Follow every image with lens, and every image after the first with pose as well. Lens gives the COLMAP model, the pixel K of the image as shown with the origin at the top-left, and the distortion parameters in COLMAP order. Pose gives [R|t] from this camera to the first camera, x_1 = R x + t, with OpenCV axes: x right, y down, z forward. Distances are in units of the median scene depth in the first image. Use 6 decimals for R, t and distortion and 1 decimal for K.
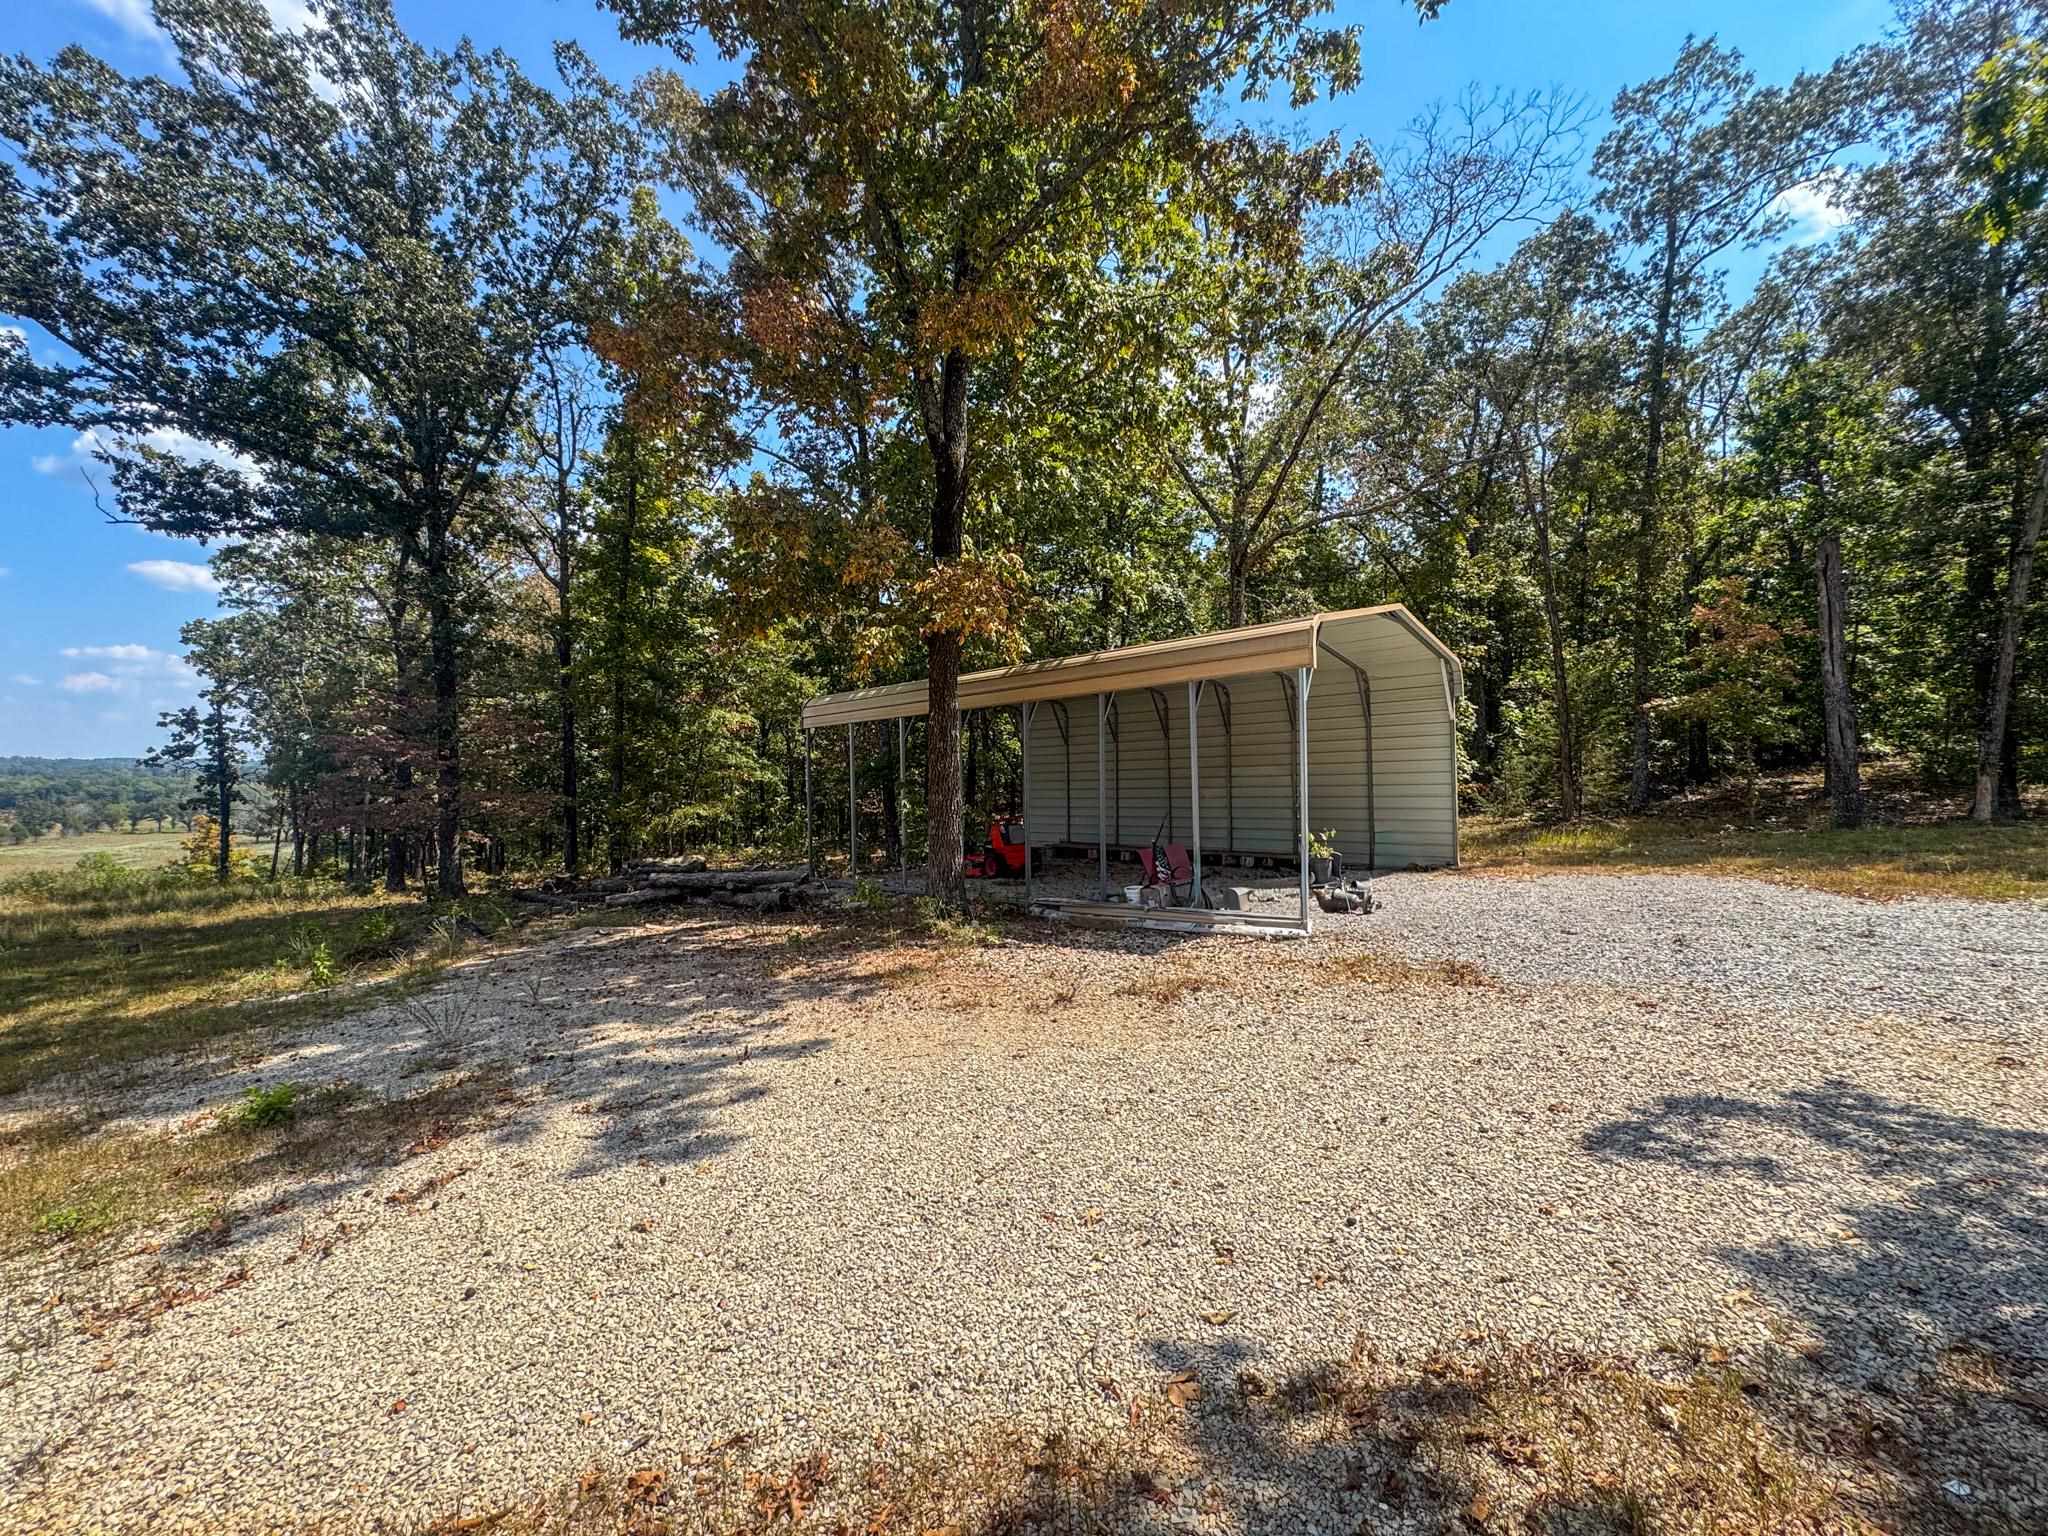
lens RADIAL K [[814.4, 0, 1023.9], [0, 814.4, 766.5], [0, 0, 1]] dist [-0.002960, 0.000264]
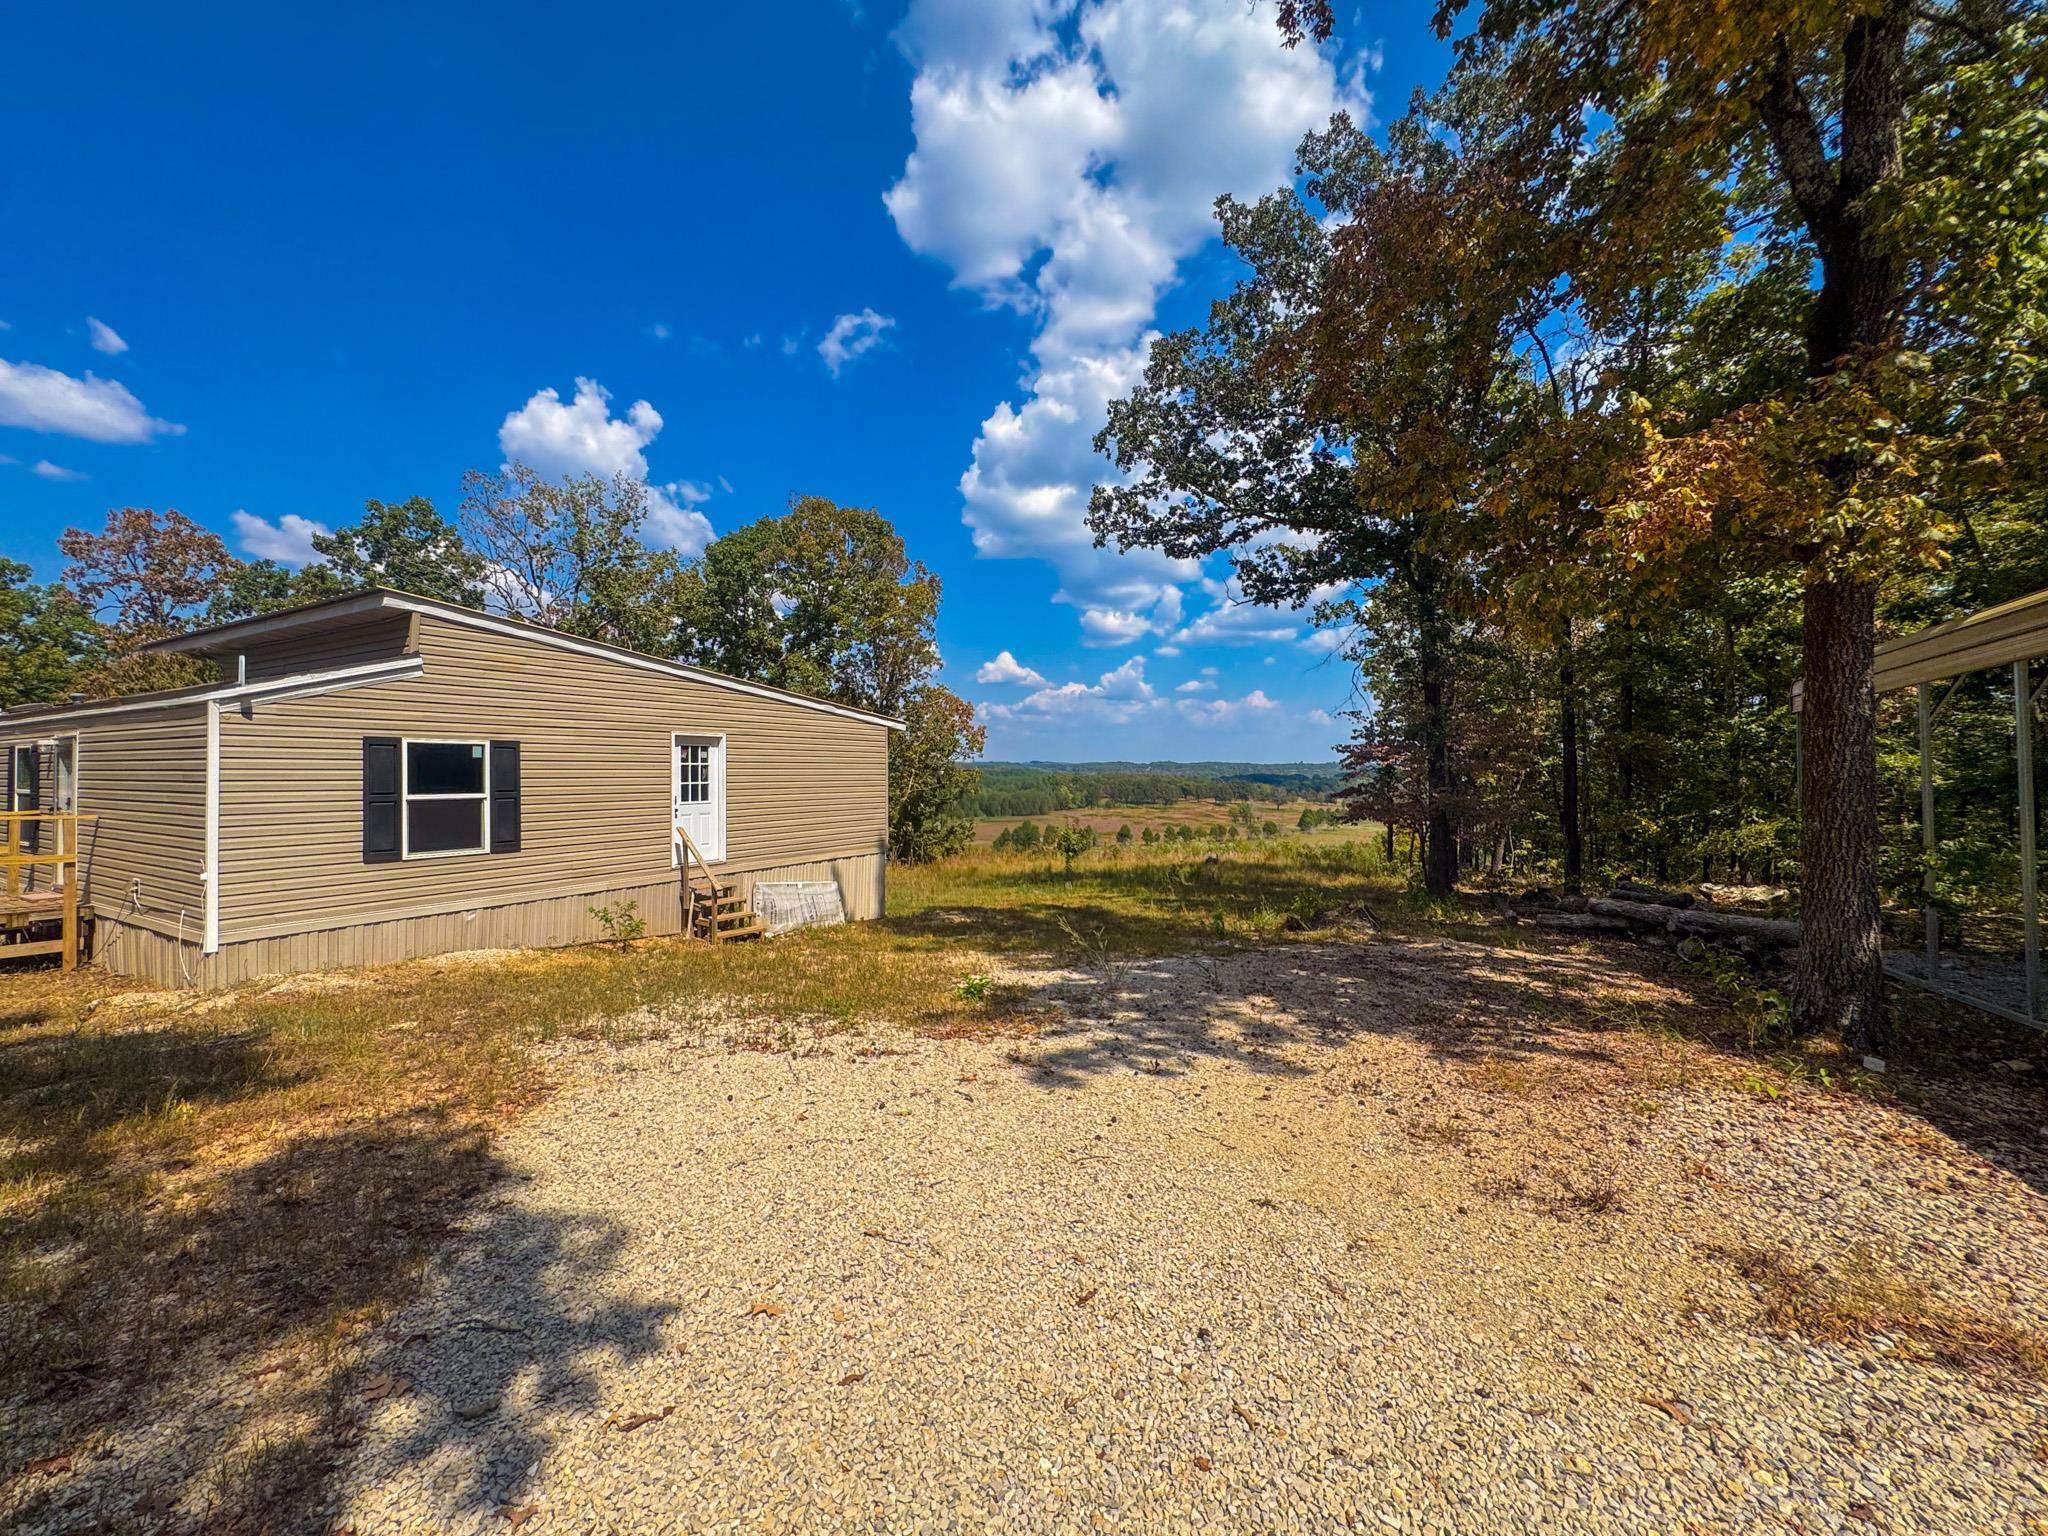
lens RADIAL K [[814.4, 0, 1025.9], [0, 814.4, 769.1], [0, 0, 1]] dist [-0.002960, 0.000264]
pose [[0.283572, -0.000815, -0.958950, 0.186906], [0.001460, 0.999999, -0.000418, -0.001036], [0.958950, -0.001282, 0.283573, 0.198719]]
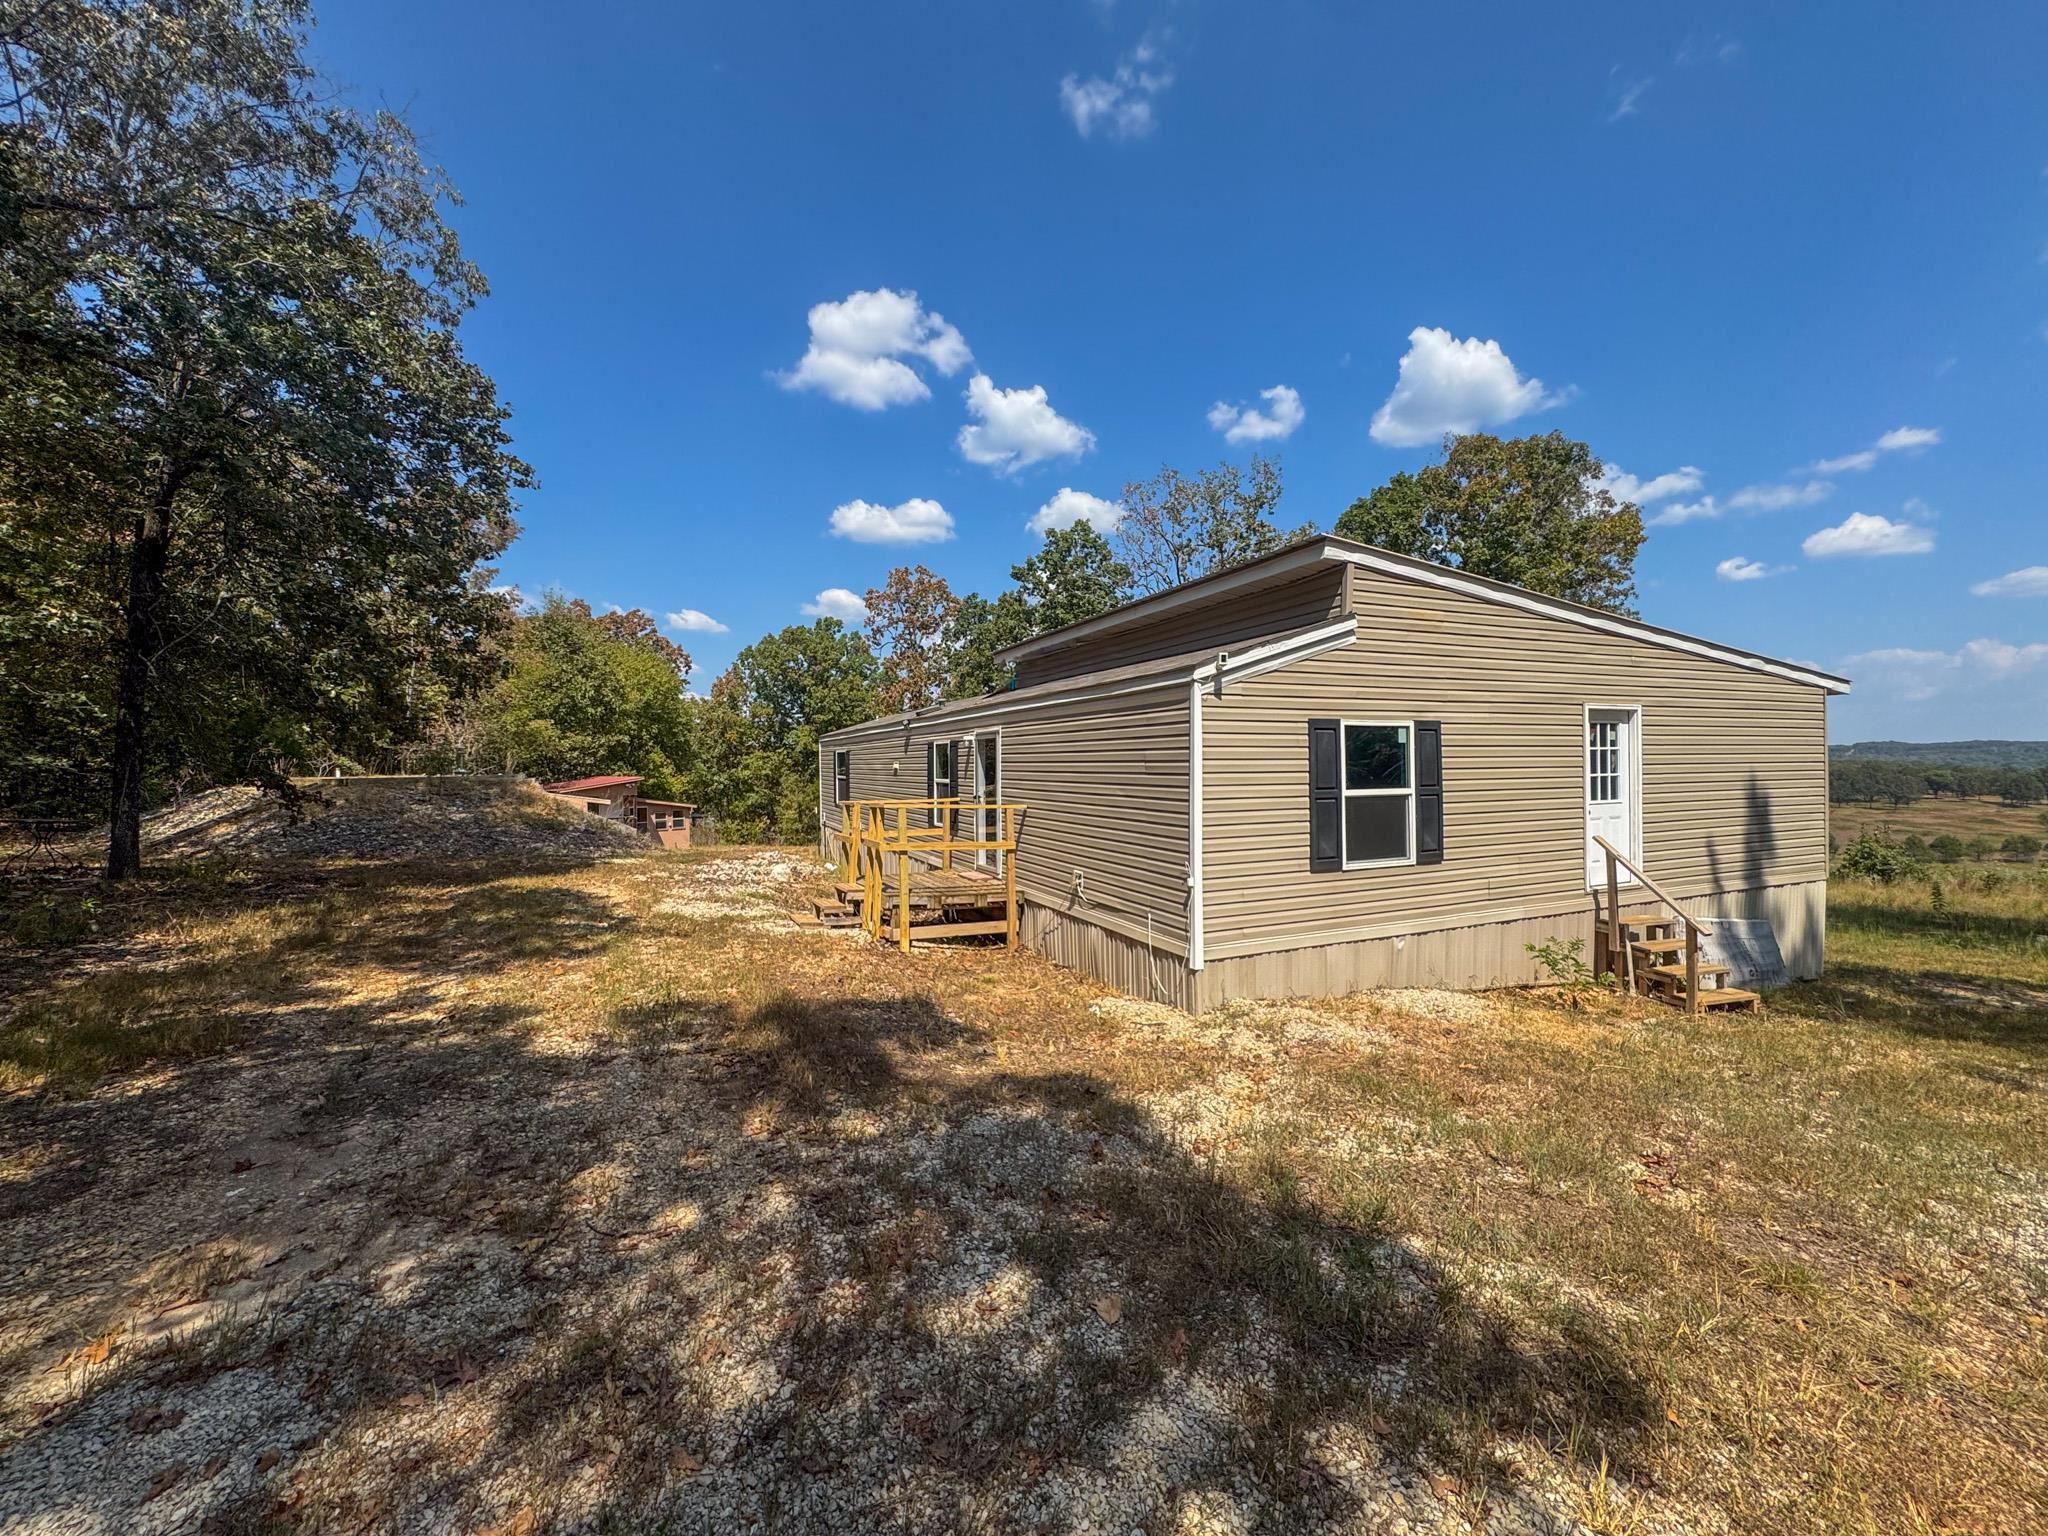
lens RADIAL K [[814.4, 0, 1024.2], [0, 814.4, 763.9], [0, 0, 1]] dist [-0.002960, 0.000264]
pose [[-0.344813, 0.006444, -0.938649, 0.022577], [0.010282, 0.999942, 0.003088, -0.001783], [0.938615, -0.008586, -0.344860, -0.052597]]
